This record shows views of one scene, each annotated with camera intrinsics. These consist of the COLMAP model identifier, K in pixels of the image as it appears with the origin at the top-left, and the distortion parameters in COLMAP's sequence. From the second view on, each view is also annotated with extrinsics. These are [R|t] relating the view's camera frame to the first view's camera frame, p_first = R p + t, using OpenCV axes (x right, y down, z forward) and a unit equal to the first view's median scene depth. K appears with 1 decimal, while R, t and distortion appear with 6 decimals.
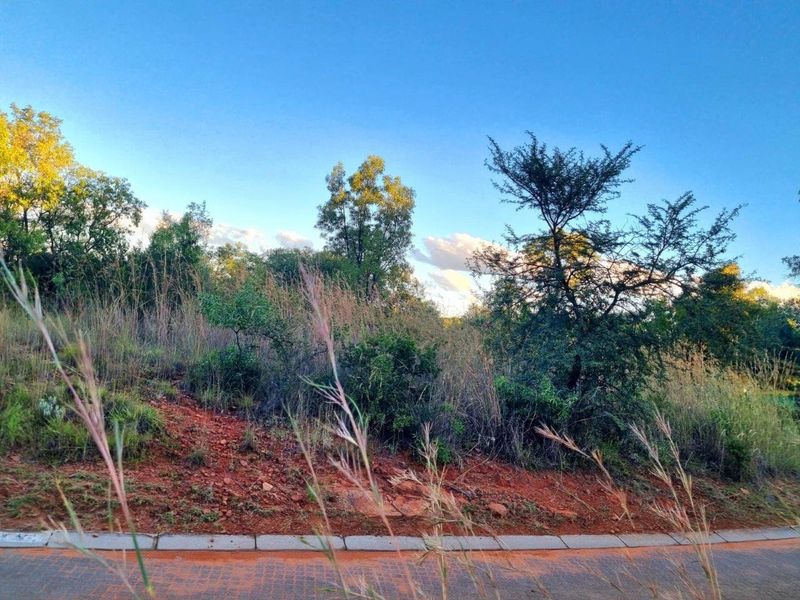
lens RADIAL K [[604.4, 0, 401.8], [0, 604.4, 301.6], [0, 0, 1]] dist [0.074131, -0.073265]
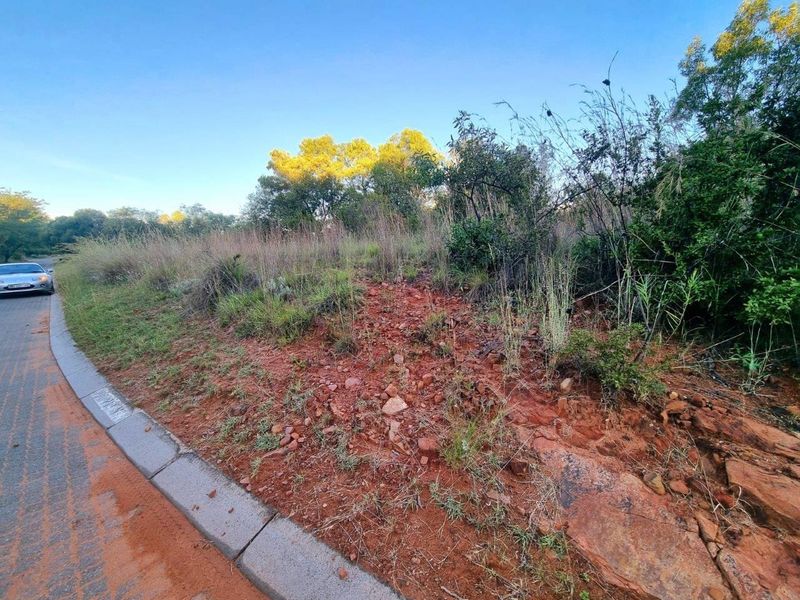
lens RADIAL K [[330.5, 0, 400.6], [0, 330.5, 302.7], [0, 0, 1]] dist [0.000180, -0.000149]
pose [[0.619745, -0.010558, -0.784732, 0.010328], [0.118229, 0.989754, 0.080056, 0.124813], [0.775847, -0.142392, 0.614643, 0.551751]]
